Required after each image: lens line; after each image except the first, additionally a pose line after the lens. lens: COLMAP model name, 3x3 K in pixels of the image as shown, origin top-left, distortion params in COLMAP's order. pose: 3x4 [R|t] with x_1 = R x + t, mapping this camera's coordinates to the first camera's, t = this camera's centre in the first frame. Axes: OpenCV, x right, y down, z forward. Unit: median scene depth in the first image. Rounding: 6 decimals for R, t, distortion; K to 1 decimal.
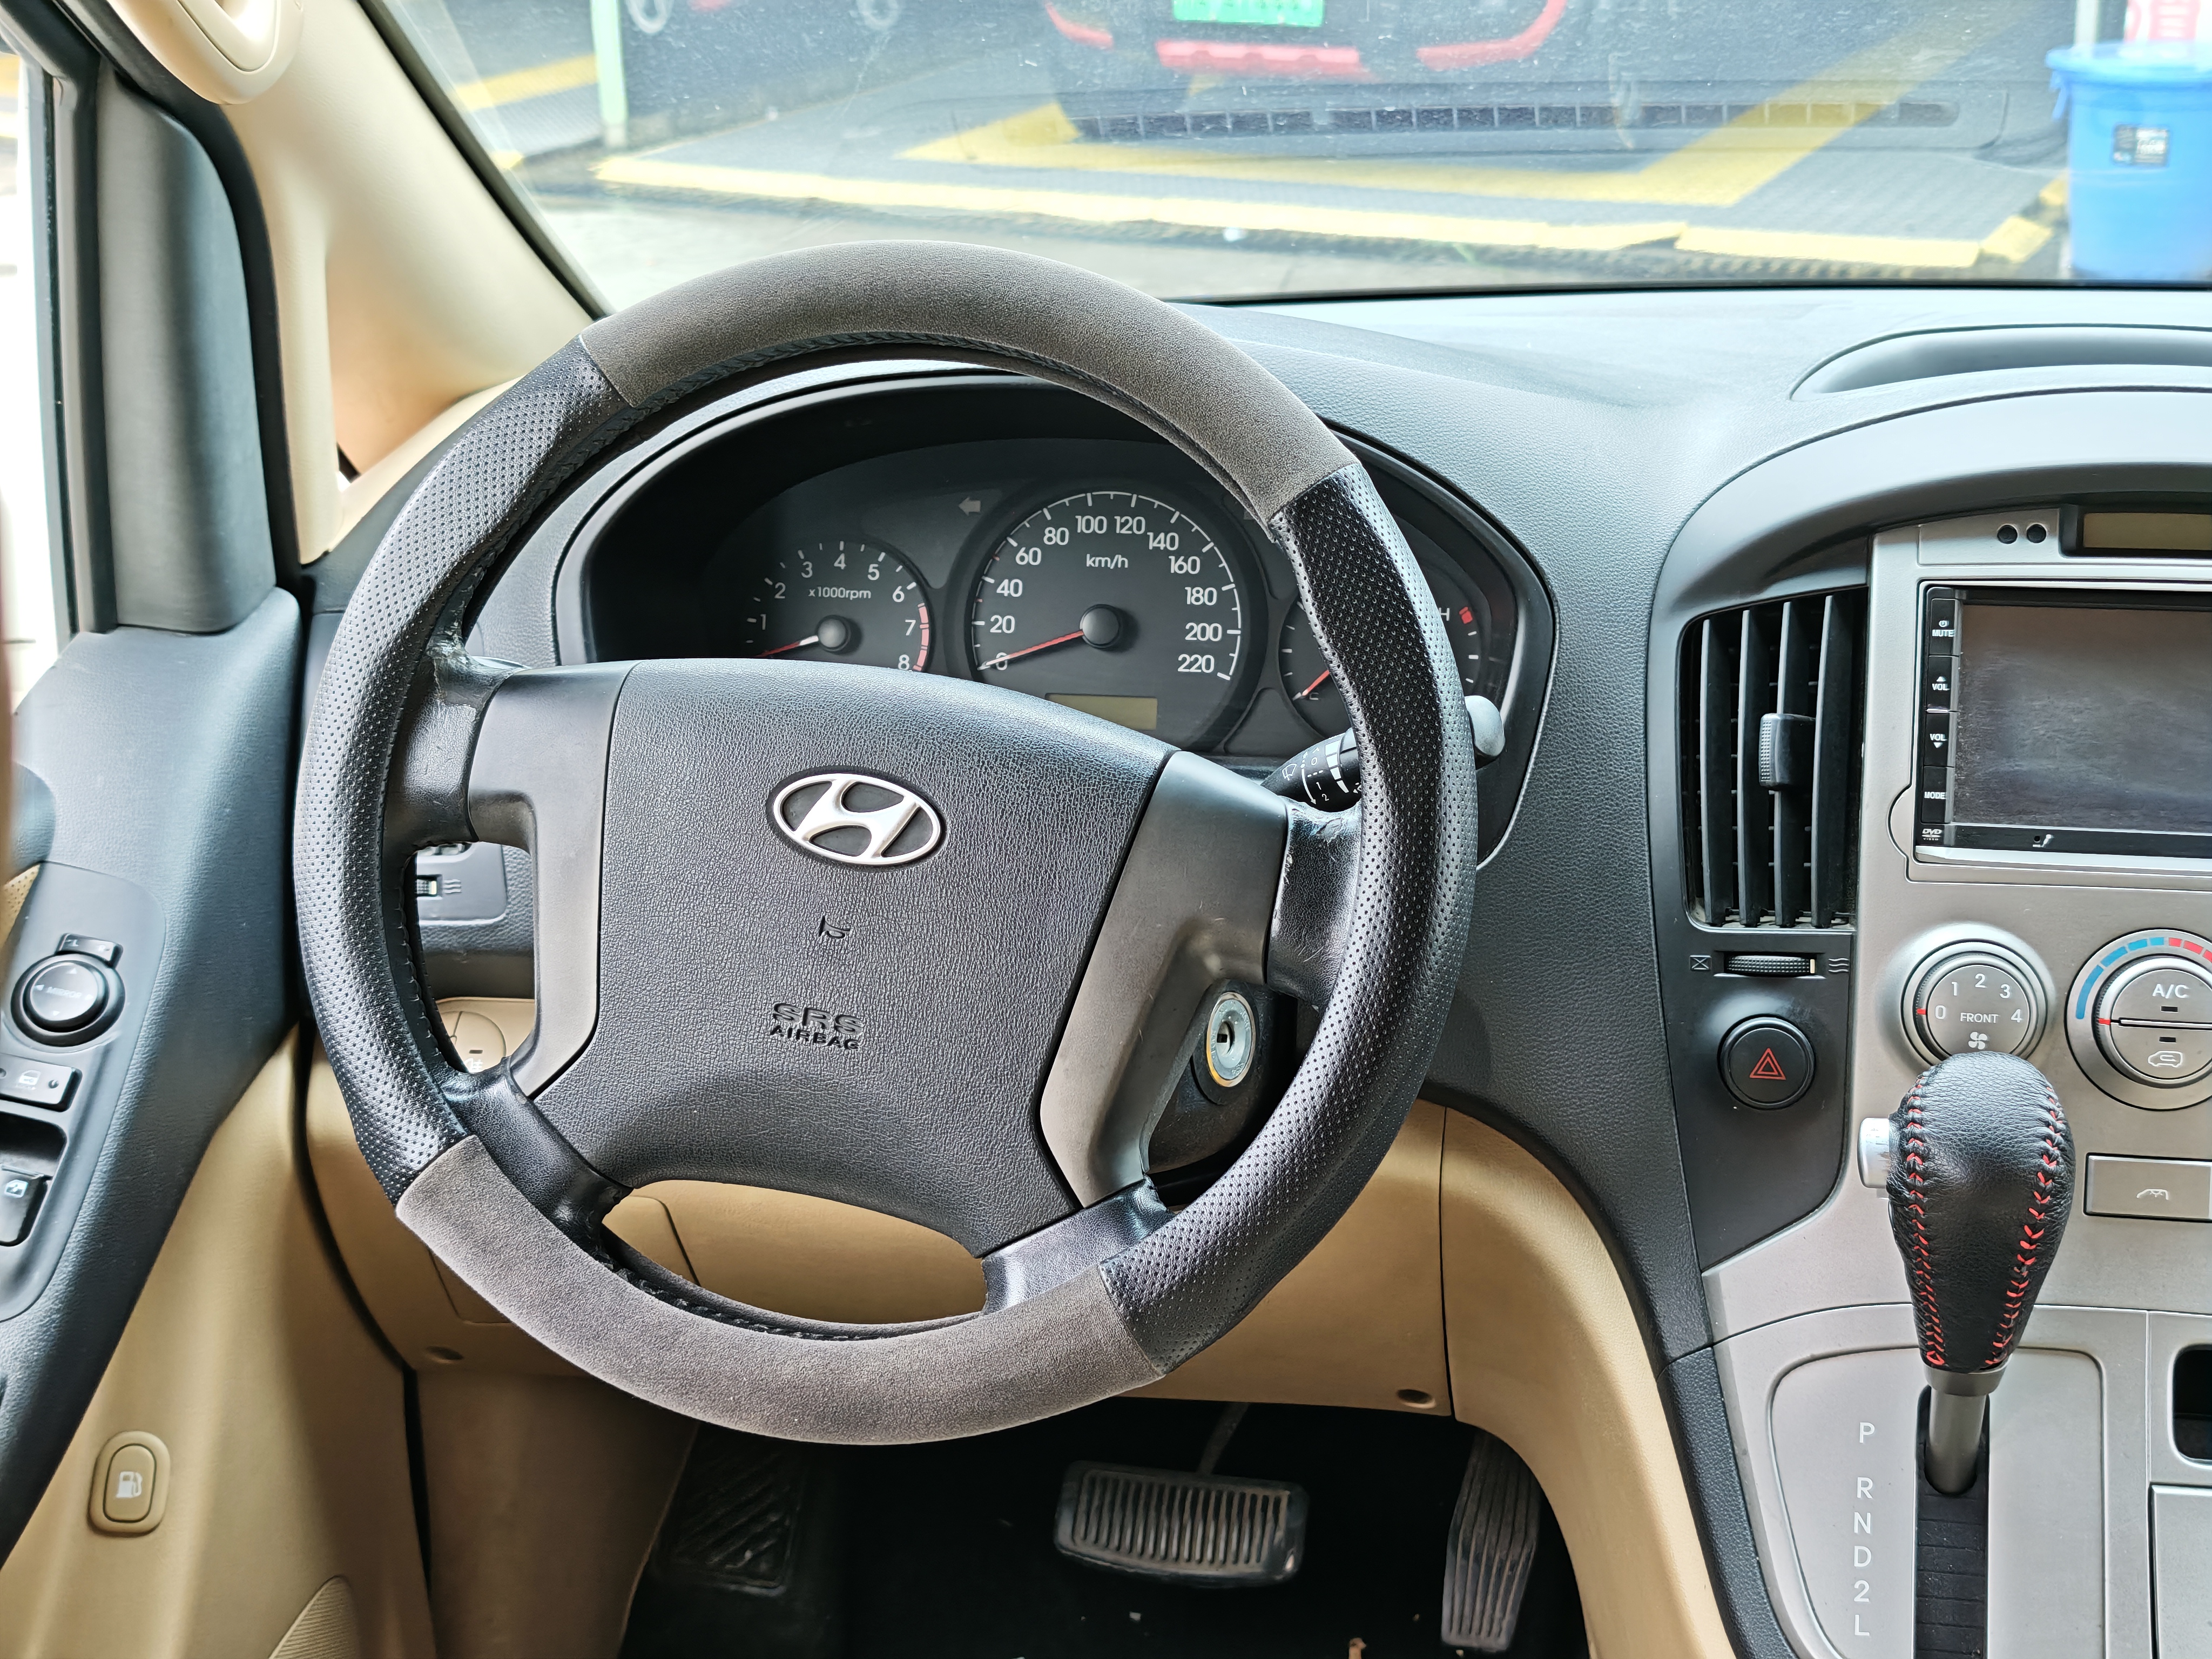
lens RADIAL K [[3016.2, 0, 1106.9], [0, 3016.2, 804.1], [0, 0, 1]] dist [0.322871, -1.359354]
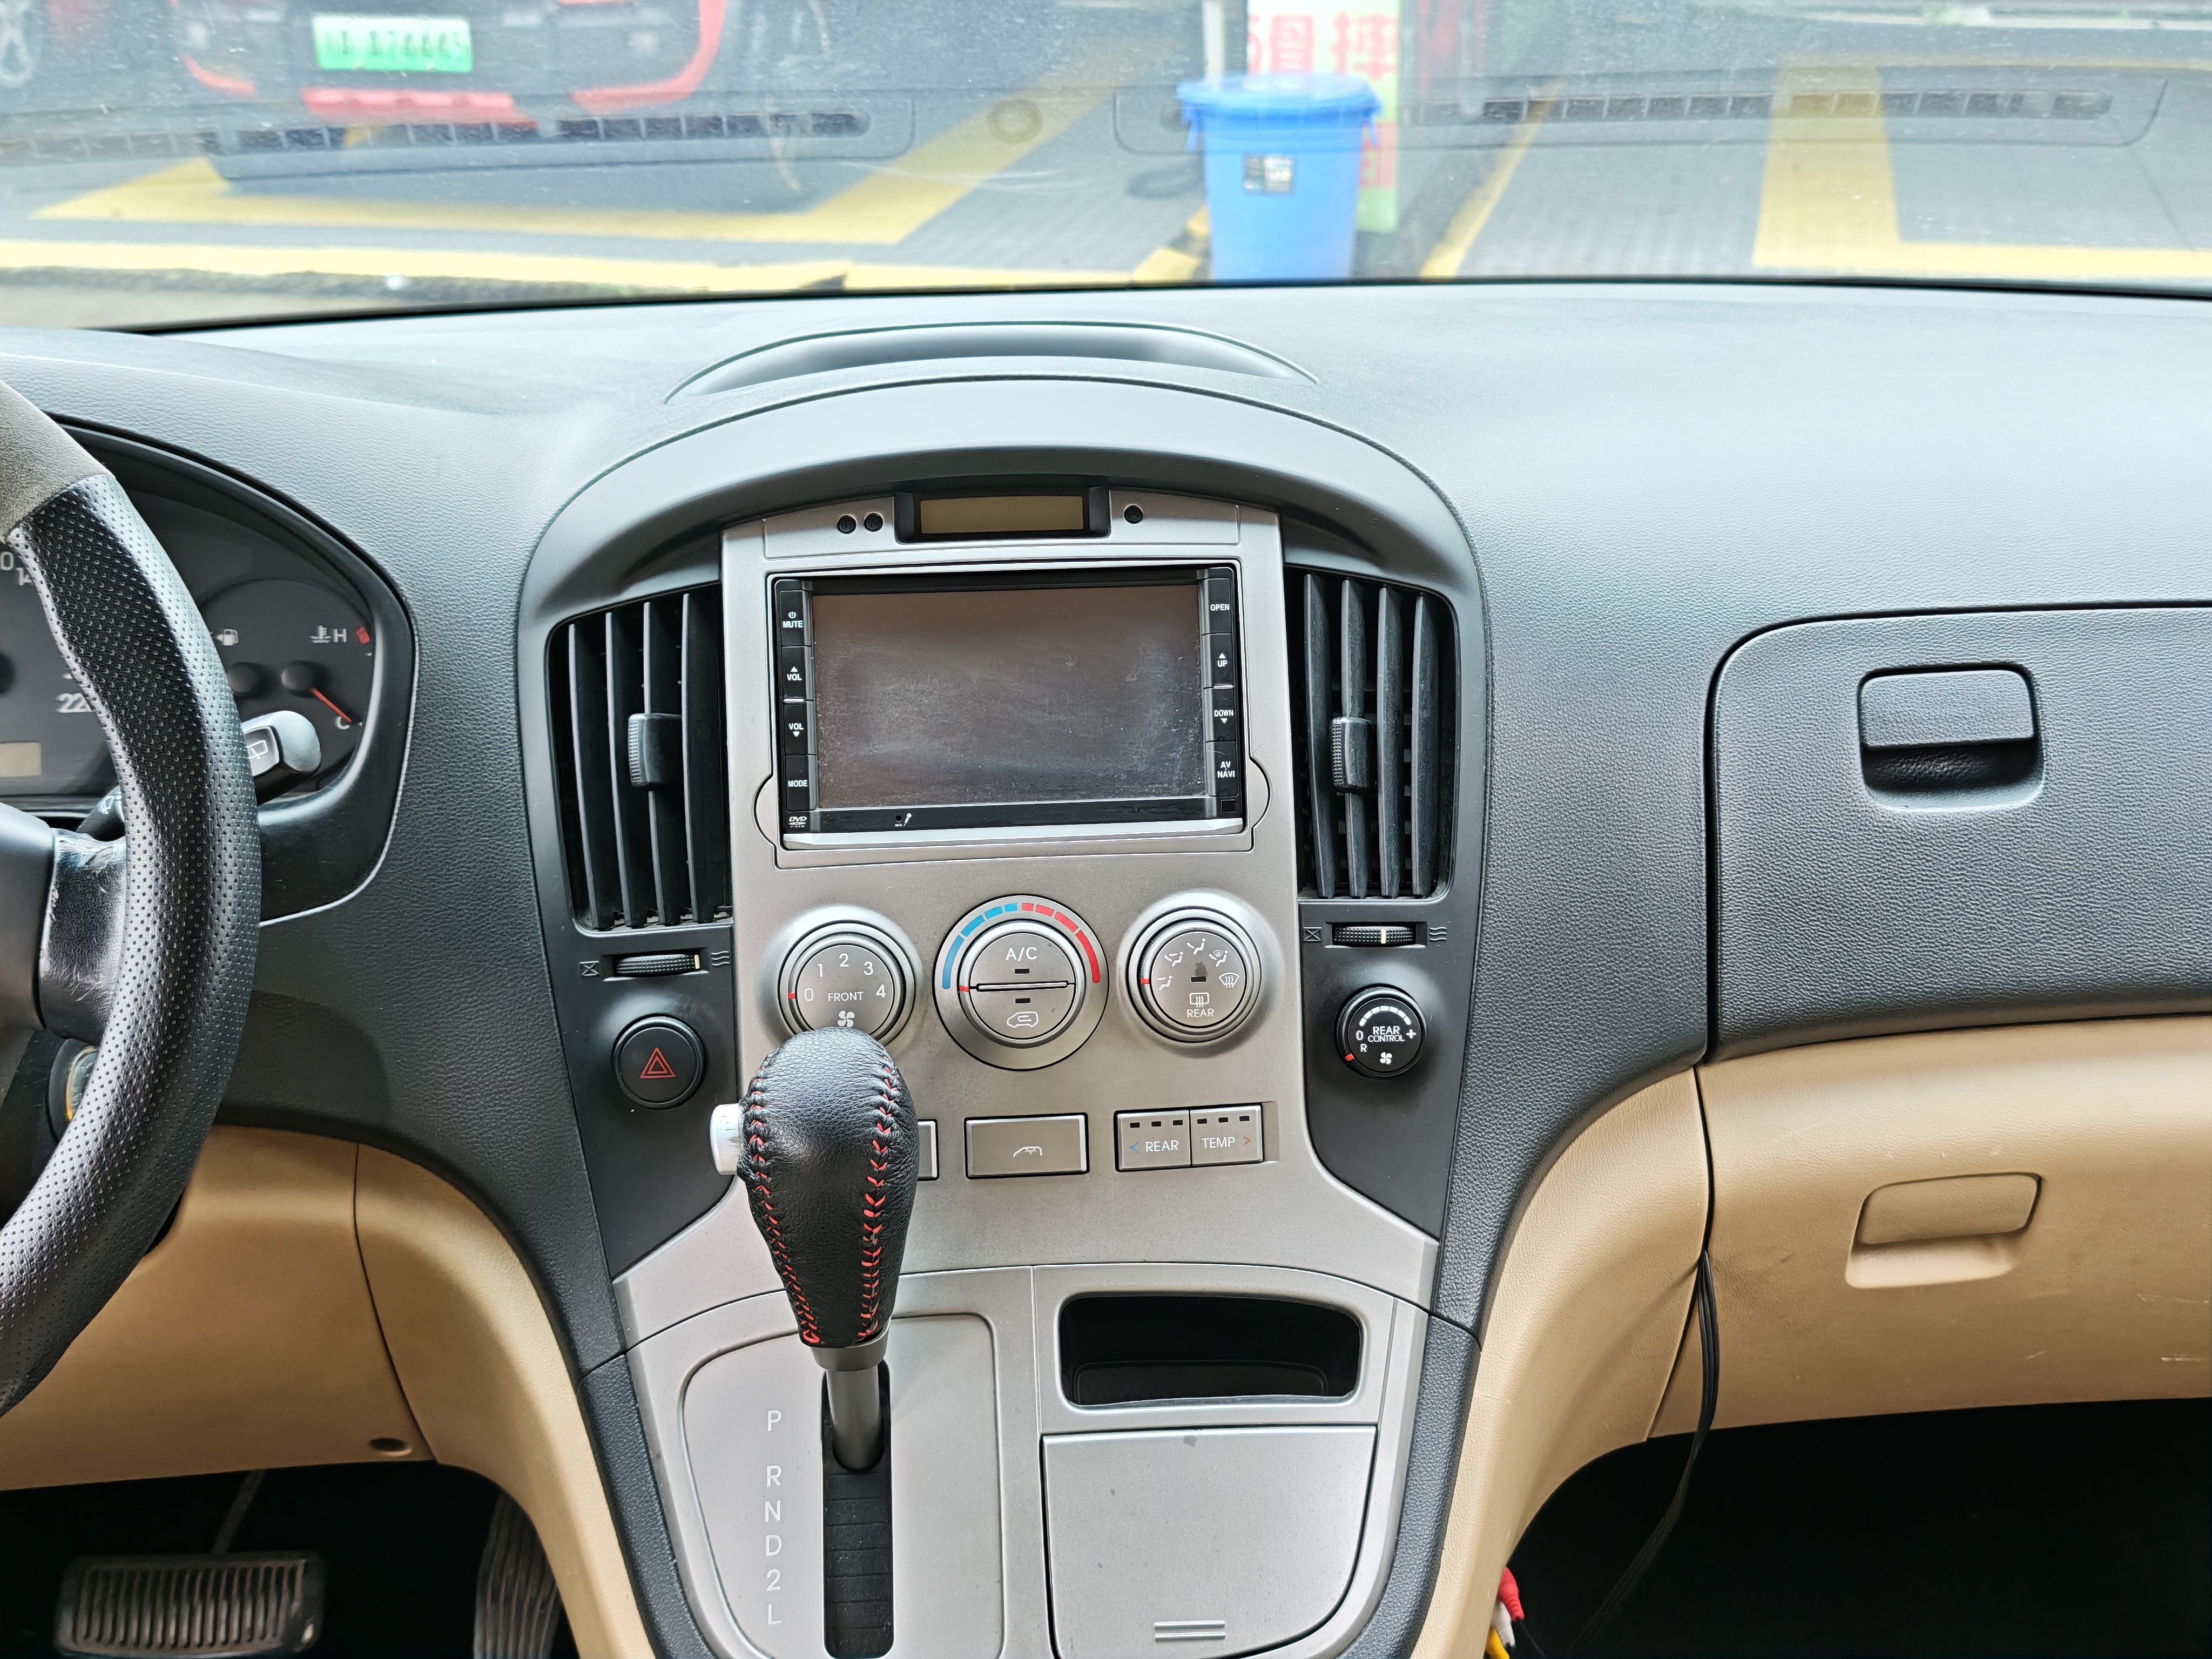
lens RADIAL K [[3041.0, 0, 1125.9], [0, 3041.0, 797.4], [0, 0, 1]] dist [0.129214, -0.452496]
pose [[0.969378, -0.072726, 0.234557, 0.138231], [0.076942, 0.996996, -0.008862, 0.019161], [-0.233208, 0.026638, 0.972062, -0.007883]]
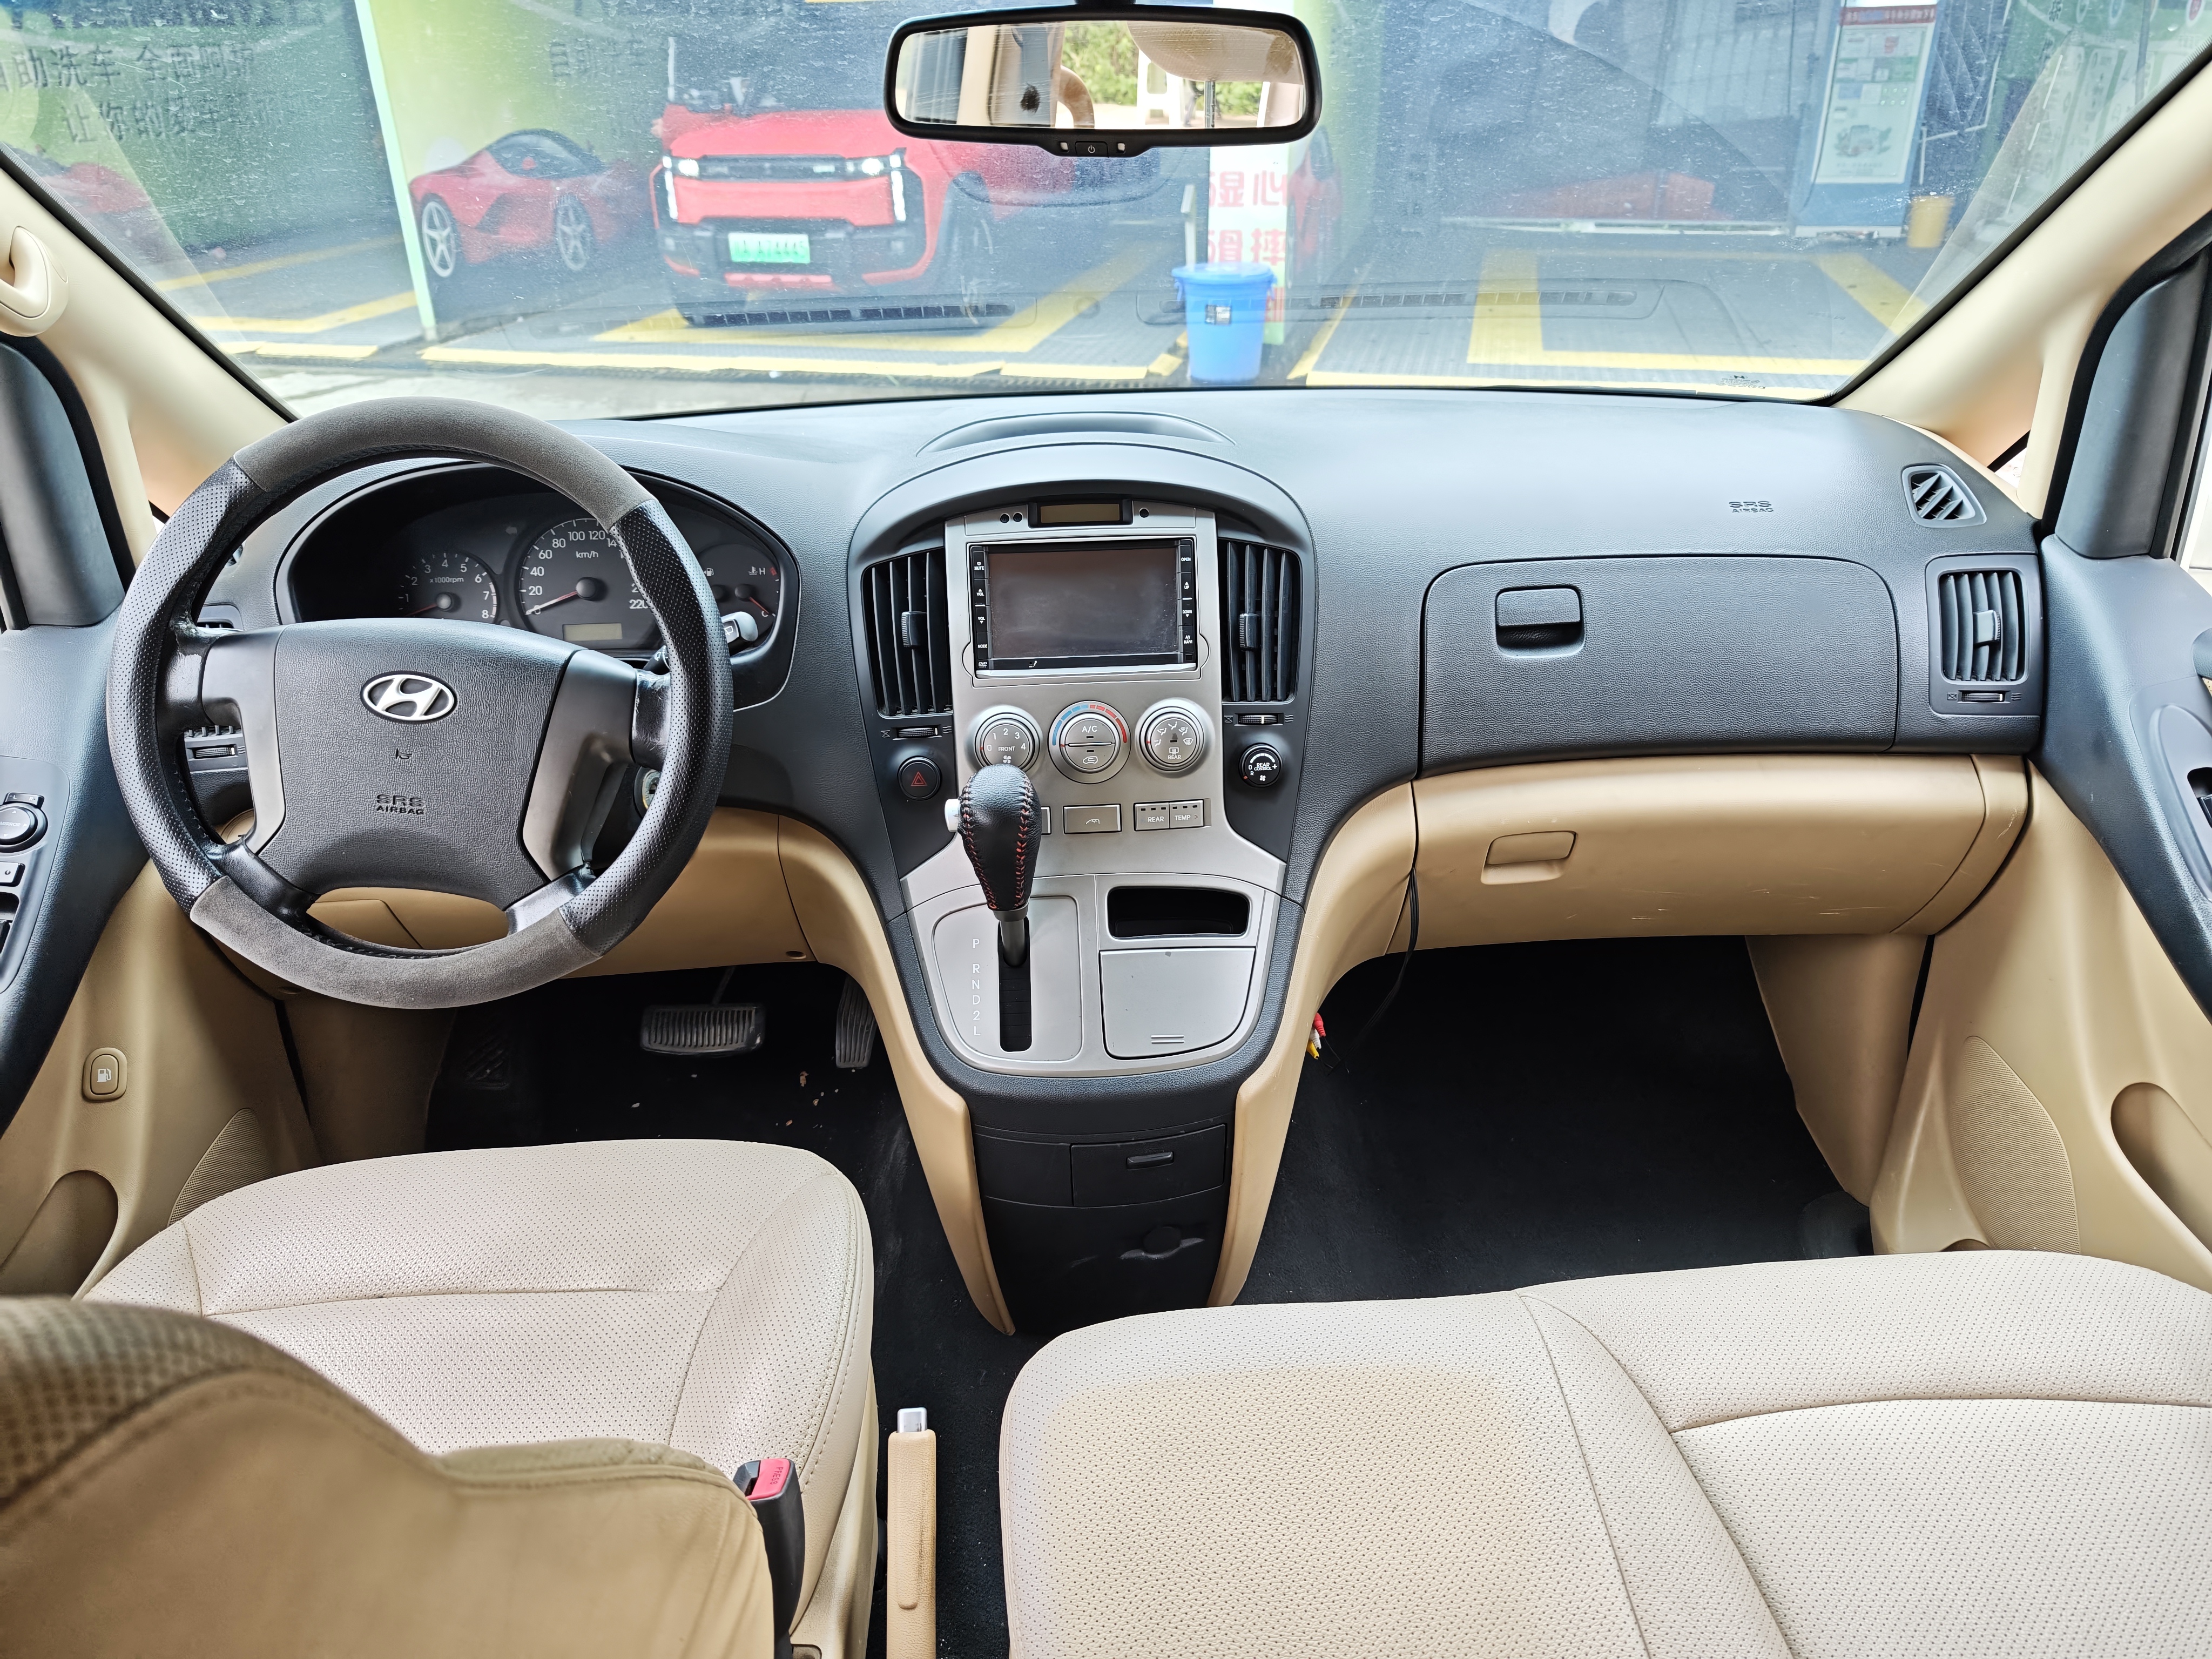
lens RADIAL K [[1536.7, 0, 1108.3], [0, 1536.7, 819.8], [0, 0, 1]] dist [0.005531, -0.000485]
pose [[0.974668, -0.098197, 0.200948, 0.129933], [0.077437, 0.991054, 0.108702, 0.008775], [-0.209825, -0.090387, 0.973552, -0.060310]]
